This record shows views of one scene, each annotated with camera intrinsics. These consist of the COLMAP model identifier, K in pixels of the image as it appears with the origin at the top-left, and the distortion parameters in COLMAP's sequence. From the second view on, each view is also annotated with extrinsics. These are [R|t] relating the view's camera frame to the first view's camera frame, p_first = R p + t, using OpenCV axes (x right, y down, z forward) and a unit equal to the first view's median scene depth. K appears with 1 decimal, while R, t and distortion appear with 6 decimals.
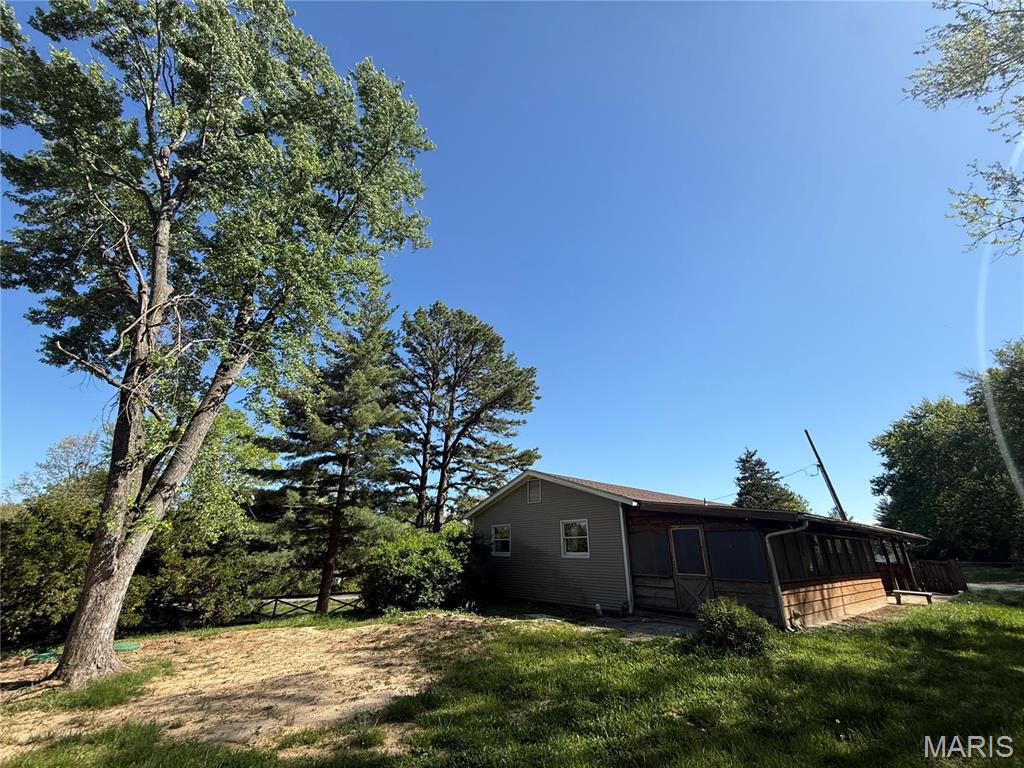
lens RADIAL K [[409.8, 0, 508.0], [0, 409.8, 383.5], [0, 0, 1]] dist [-0.000149, 0.000554]
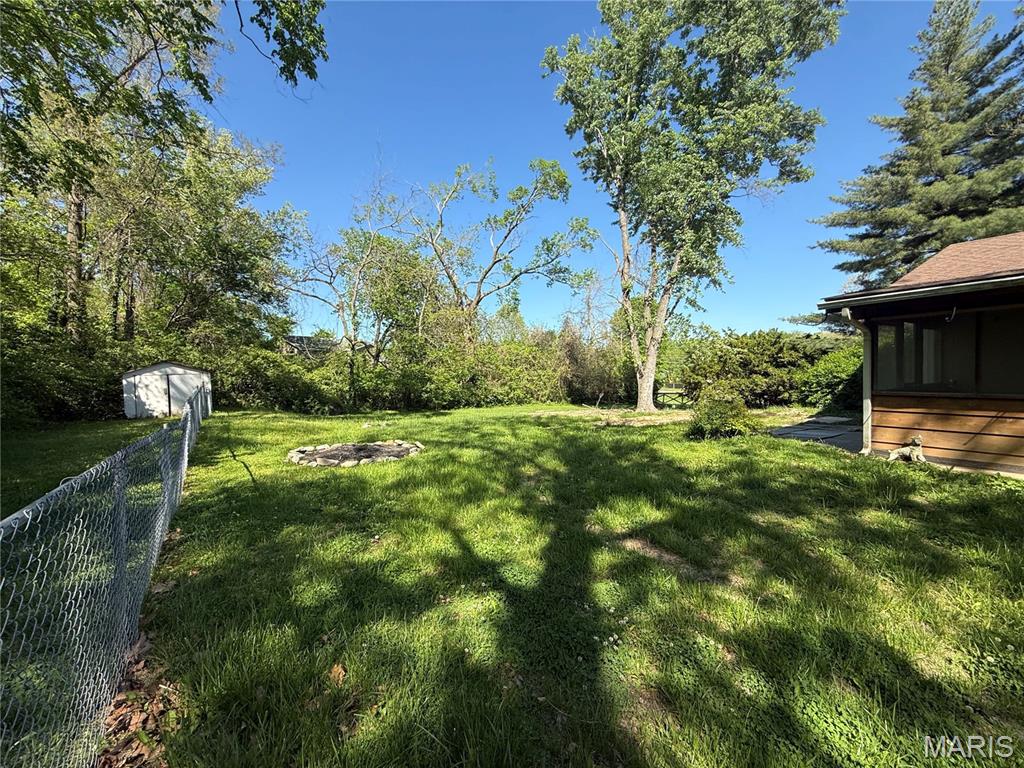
lens RADIAL K [[409.8, 0, 513.6], [0, 409.8, 386.3], [0, 0, 1]] dist [-0.000149, 0.000554]
pose [[-0.133822, 0.026699, -0.990646, 0.834521], [0.402995, 0.914718, -0.029786, 0.154124], [0.905366, -0.403211, -0.133168, 0.334171]]
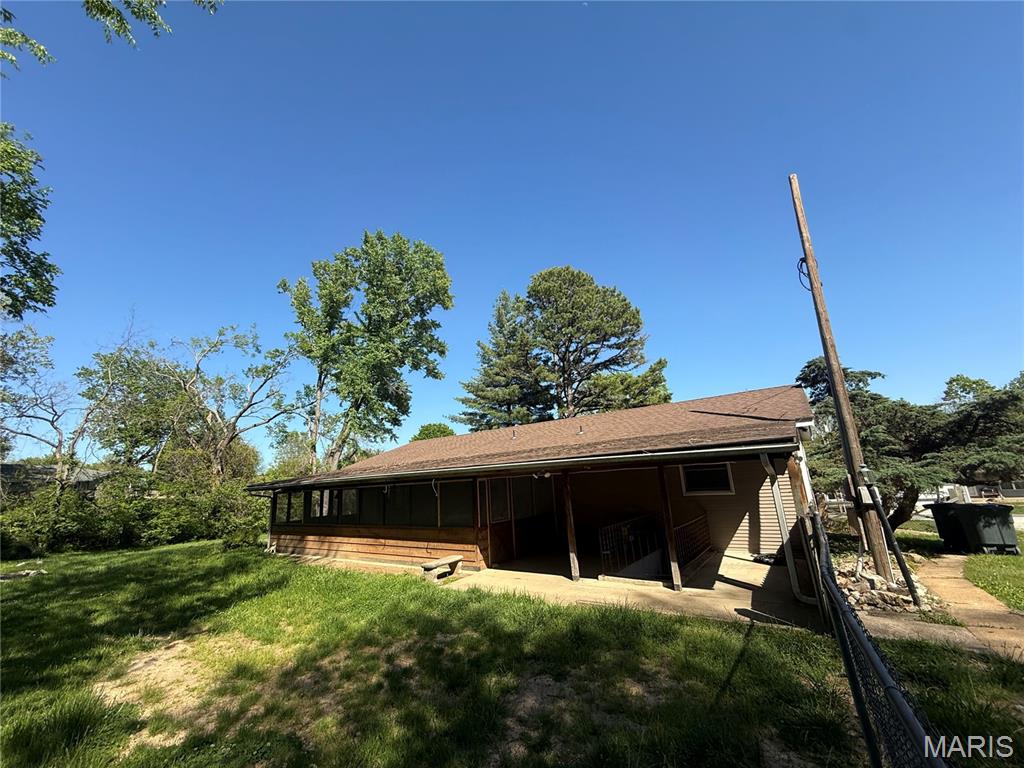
lens RADIAL K [[409.8, 0, 509.2], [0, 409.8, 380.3], [0, 0, 1]] dist [-0.000149, 0.000554]
pose [[0.234021, -0.255397, -0.938087, 1.513096], [0.421952, 0.895951, -0.138662, 0.351546], [0.875894, -0.363378, 0.317437, 0.916392]]
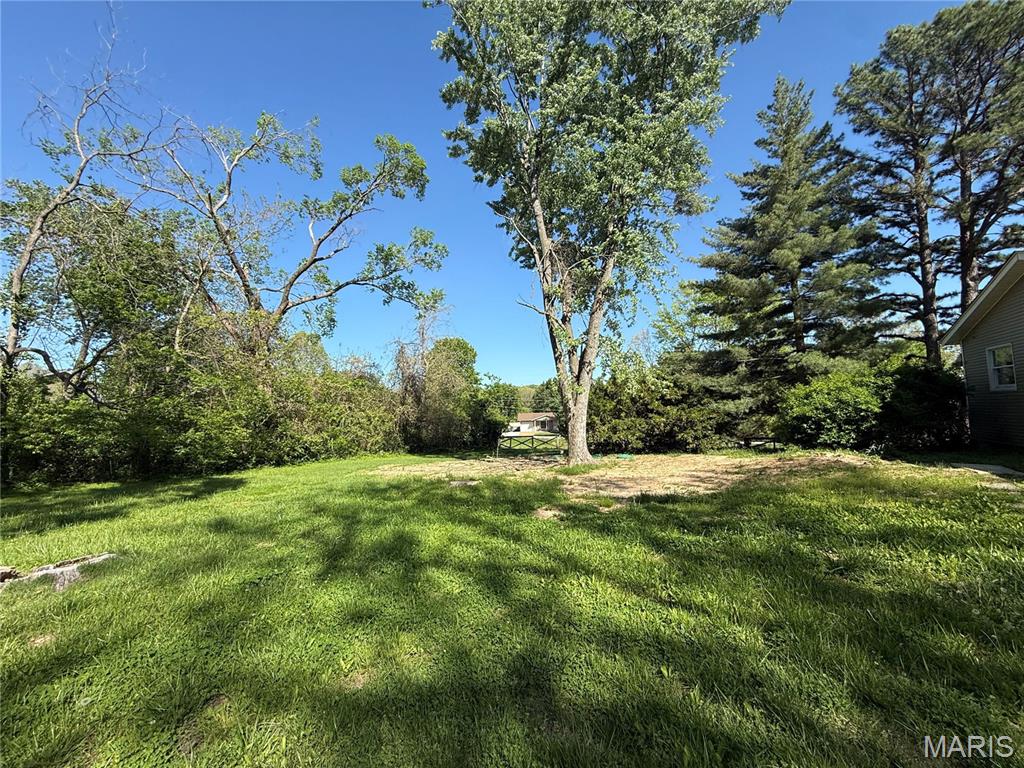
lens RADIAL K [[409.8, 0, 512.6], [0, 409.8, 385.0], [0, 0, 1]] dist [-0.000149, 0.000554]
pose [[0.352770, -0.081040, -0.932194, 0.326098], [0.386674, 0.919826, 0.066364, 0.070347], [0.852078, -0.383866, 0.355823, 0.106424]]
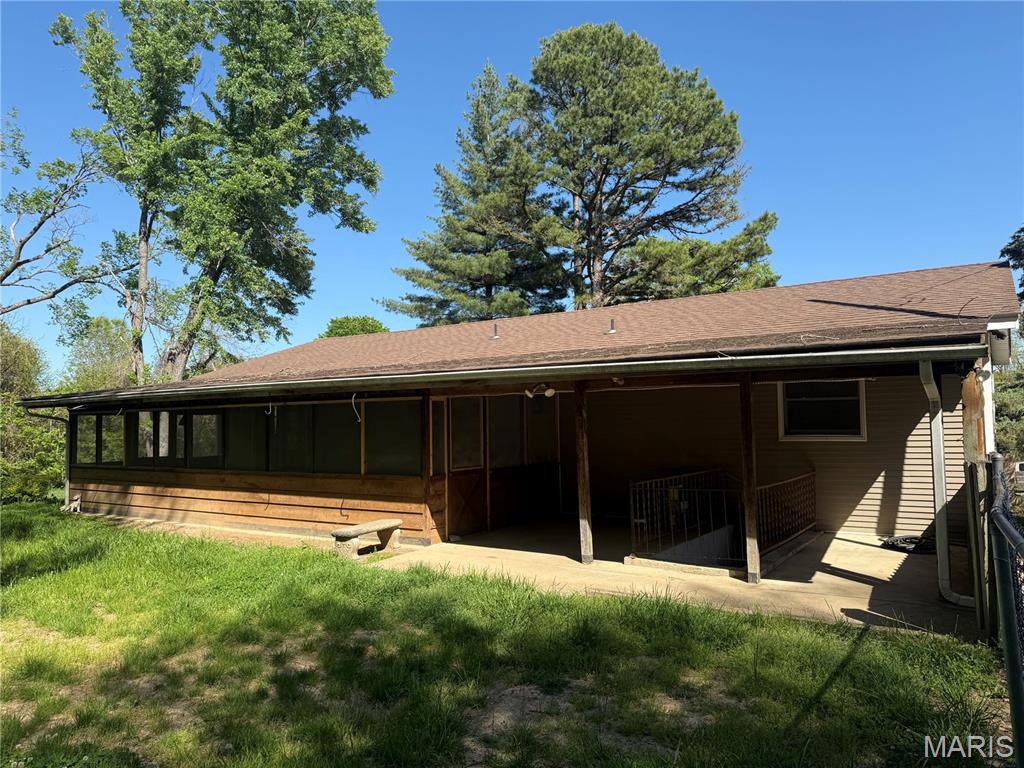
lens RADIAL K [[723.2, 0, 505.9], [0, 723.2, 382.9], [0, 0, 1]] dist [0.038350, -0.045836]
pose [[0.264248, -0.067046, -0.962121, 1.509729], [0.383703, 0.922542, 0.041097, 0.368762], [0.884842, -0.380029, 0.269506, 0.909865]]
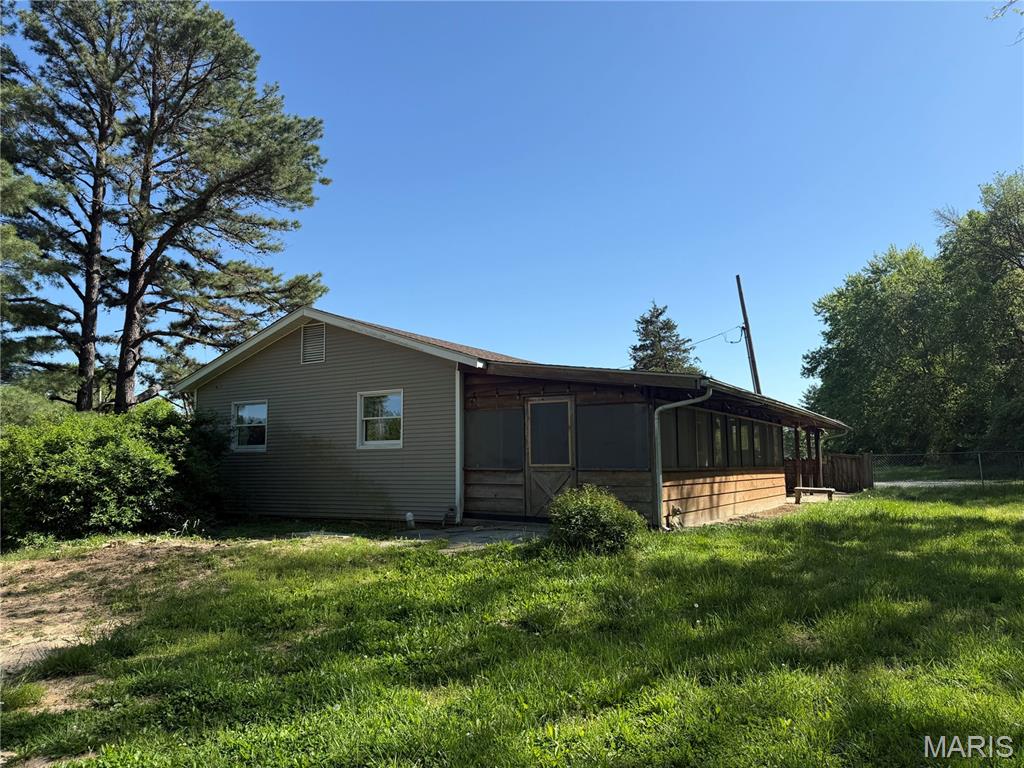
lens RADIAL K [[723.2, 0, 506.0], [0, 723.2, 384.6], [0, 0, 1]] dist [0.038350, -0.045836]
pose [[0.947891, 0.013927, 0.318291, -0.000266], [-0.102739, 0.959035, 0.264001, 0.024316], [-0.301575, -0.282945, 0.910491, -0.015922]]
